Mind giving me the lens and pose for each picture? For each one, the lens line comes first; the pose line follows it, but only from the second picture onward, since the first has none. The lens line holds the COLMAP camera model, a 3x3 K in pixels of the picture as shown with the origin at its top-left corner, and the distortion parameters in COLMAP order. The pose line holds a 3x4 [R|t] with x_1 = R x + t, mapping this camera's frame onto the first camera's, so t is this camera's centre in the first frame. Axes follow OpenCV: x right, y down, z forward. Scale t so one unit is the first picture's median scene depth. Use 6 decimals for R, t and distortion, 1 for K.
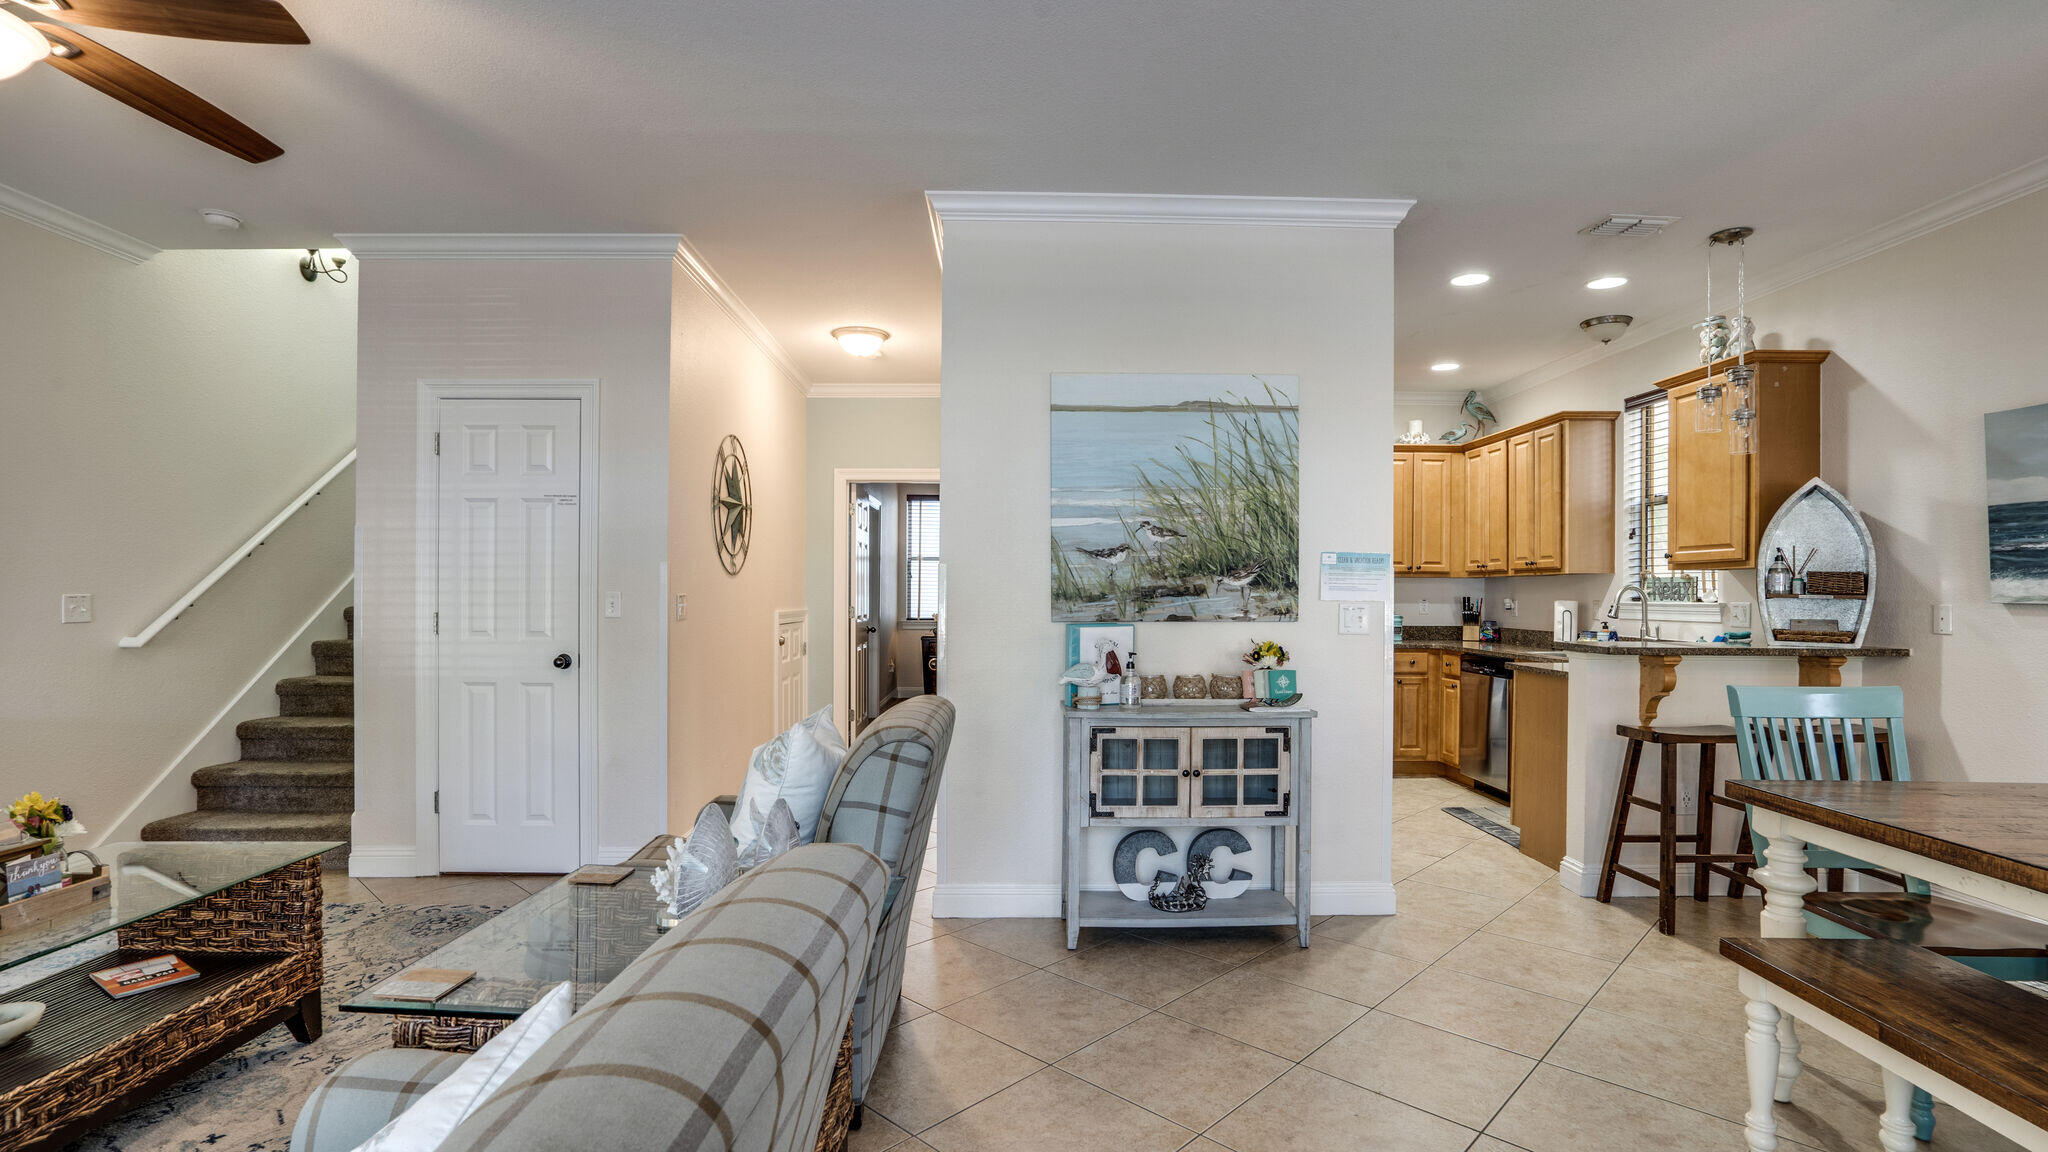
lens RADIAL K [[958.9, 0, 1038.6], [0, 958.9, 593.6], [0, 0, 1]] dist [-0.019434, 0.009456]
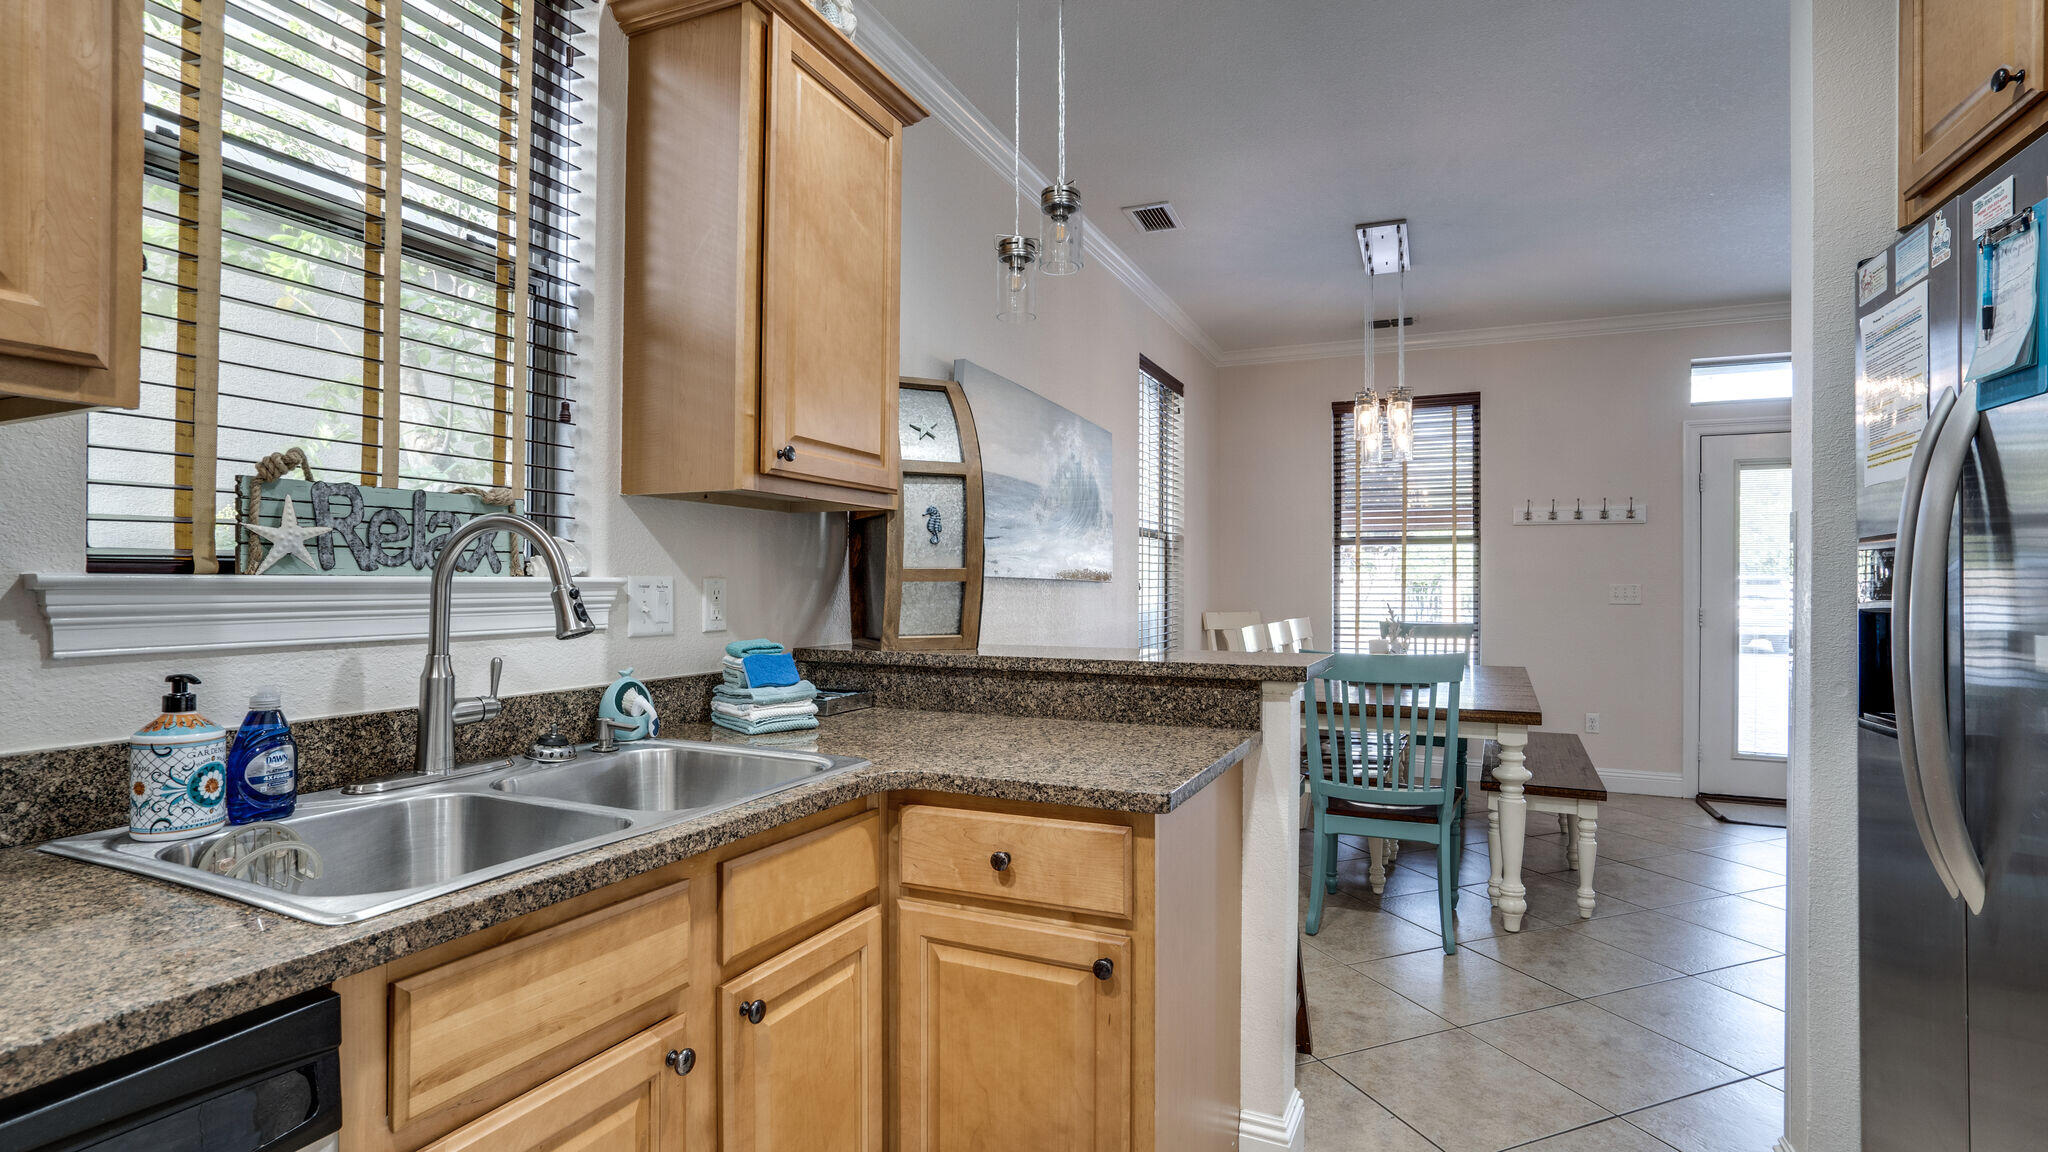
lens RADIAL K [[958.9, 0, 1042.4], [0, 958.9, 575.2], [0, 0, 1]] dist [-0.019434, 0.009456]
pose [[-0.902821, -0.006639, 0.429965, 0.347474], [-0.009311, 0.999948, -0.004110, 0.007854], [-0.429915, -0.007714, -0.902836, 1.119591]]
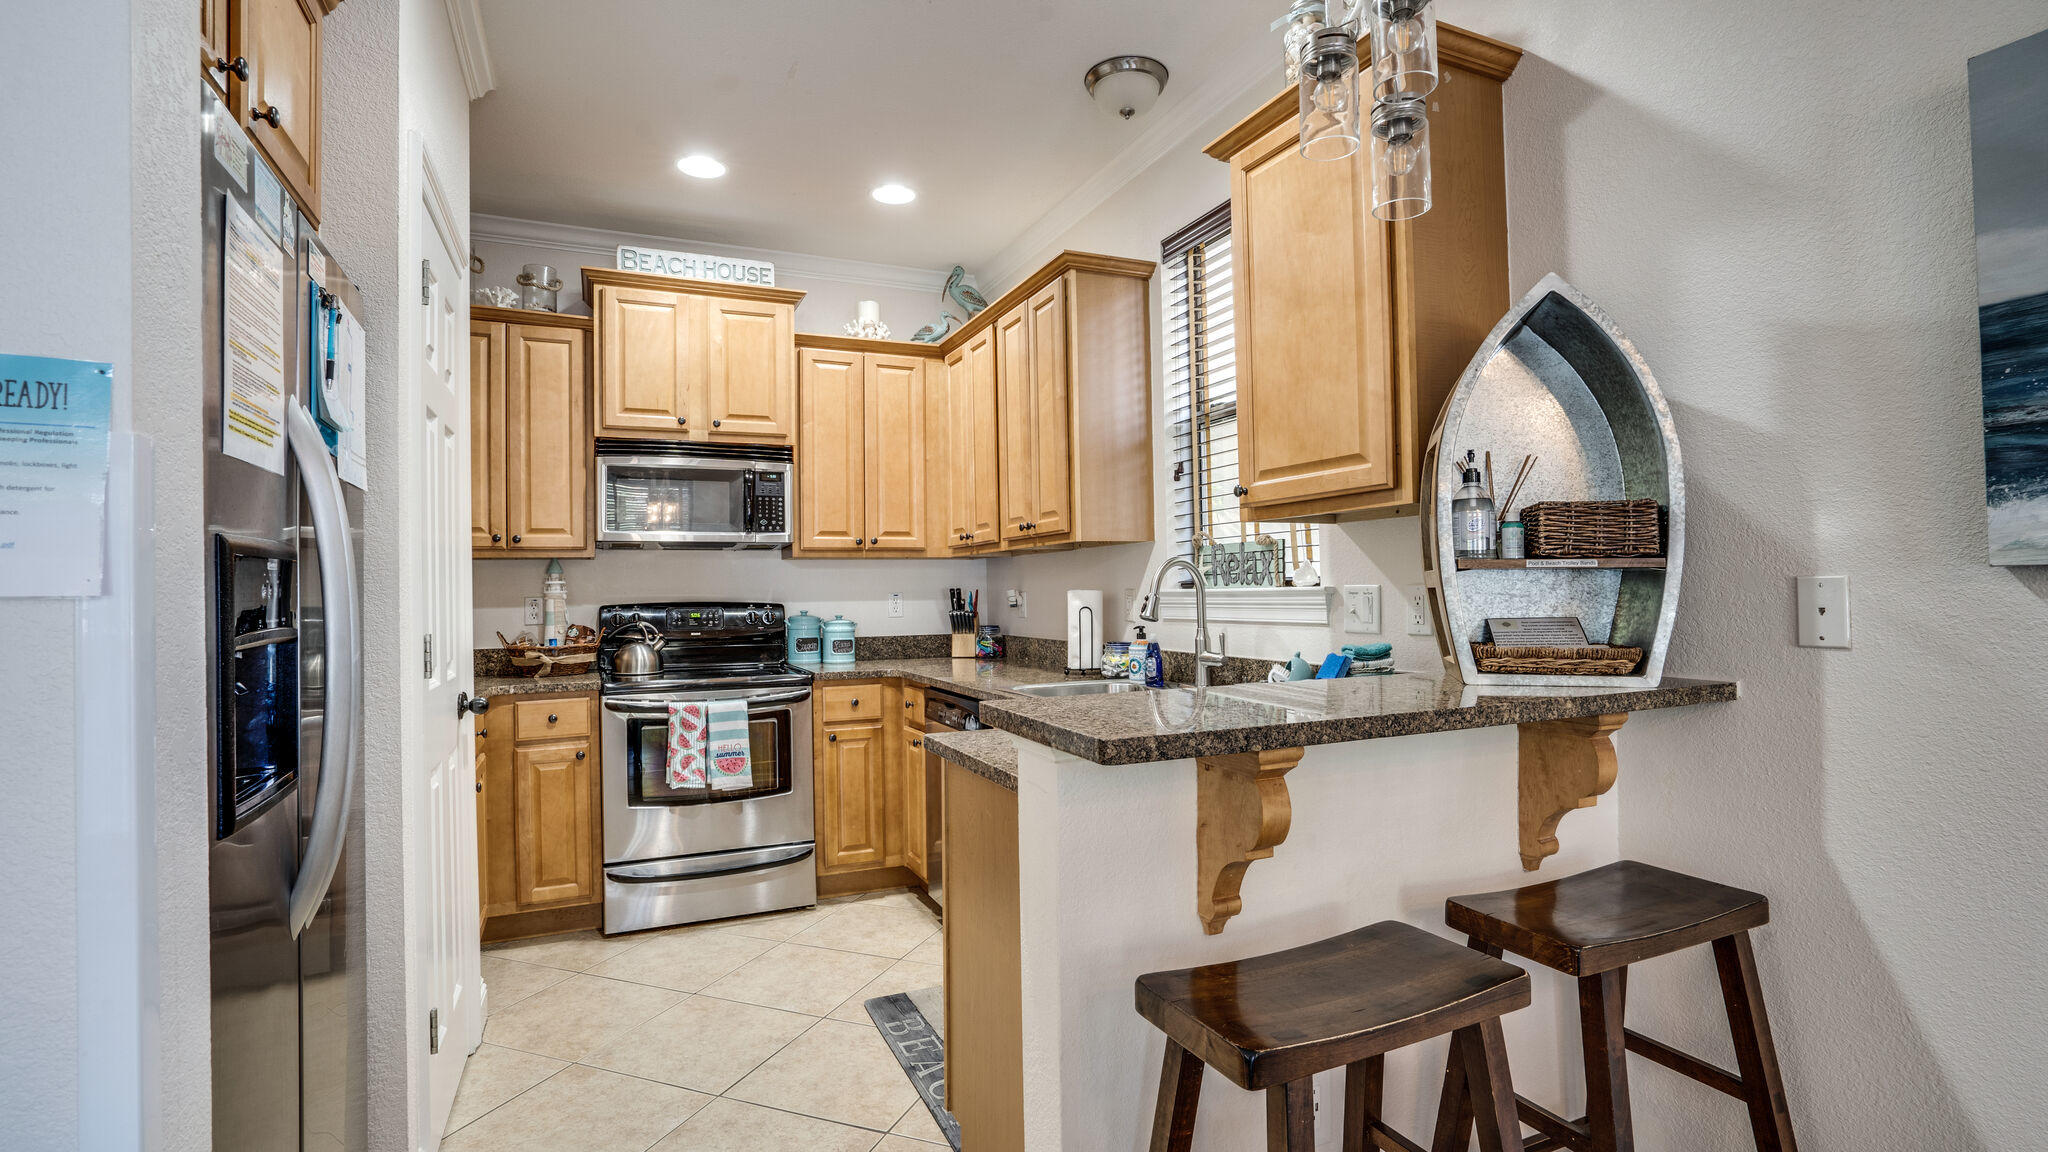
lens RADIAL K [[958.9, 0, 1027.9], [0, 958.9, 574.6], [0, 0, 1]] dist [-0.019434, 0.009456]
pose [[0.924407, -0.014966, 0.381114, 0.321925], [0.022702, 0.999617, -0.015812, 0.006952], [-0.380732, 0.023269, 0.924393, 0.508316]]
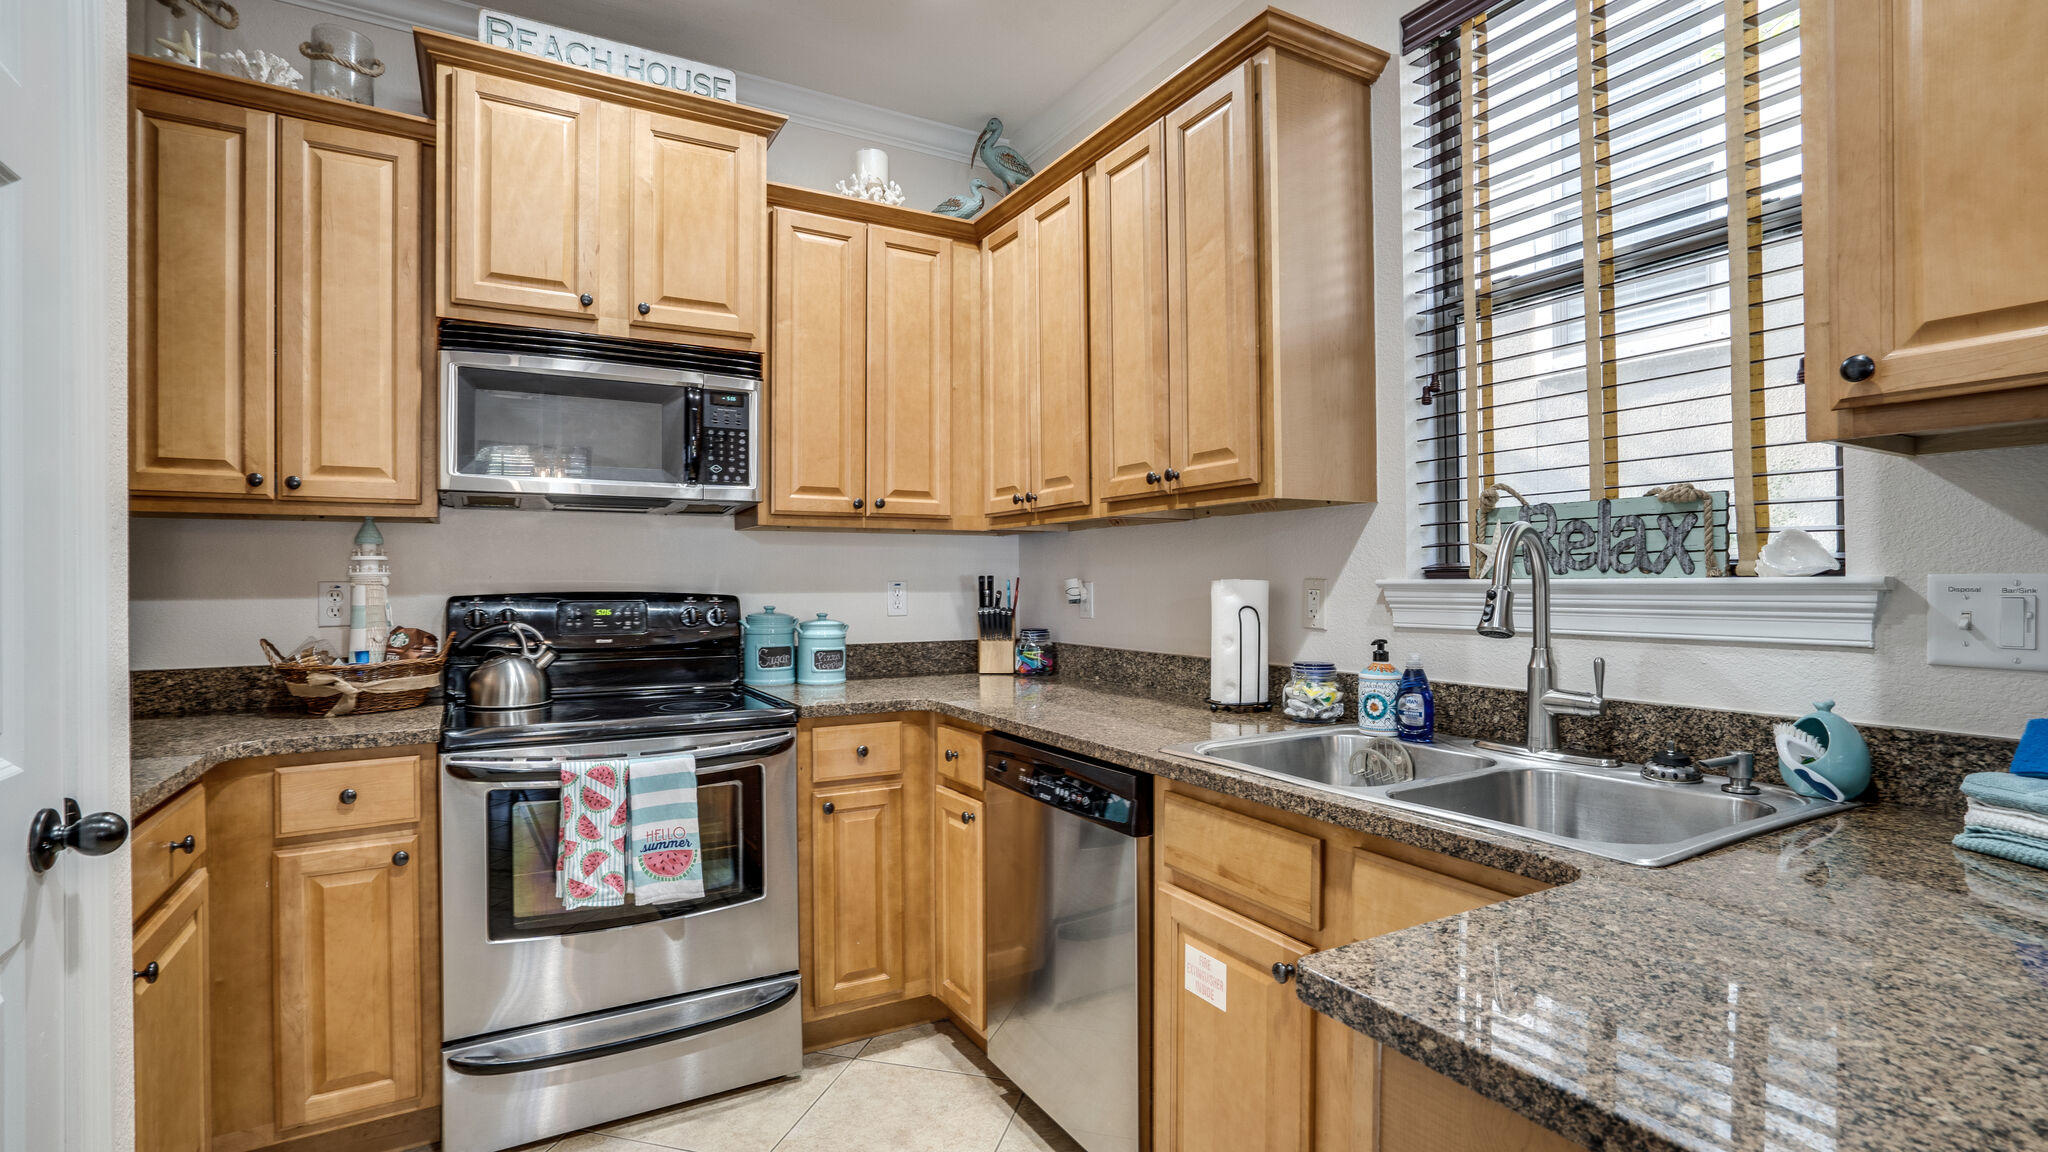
lens RADIAL K [[958.9, 0, 1030.4], [0, 958.9, 575.6], [0, 0, 1]] dist [-0.019434, 0.009456]
pose [[0.880663, -0.008256, 0.473672, 0.327409], [0.011680, 0.999923, -0.004288, 0.006966], [-0.473600, 0.009309, 0.880691, 0.768951]]
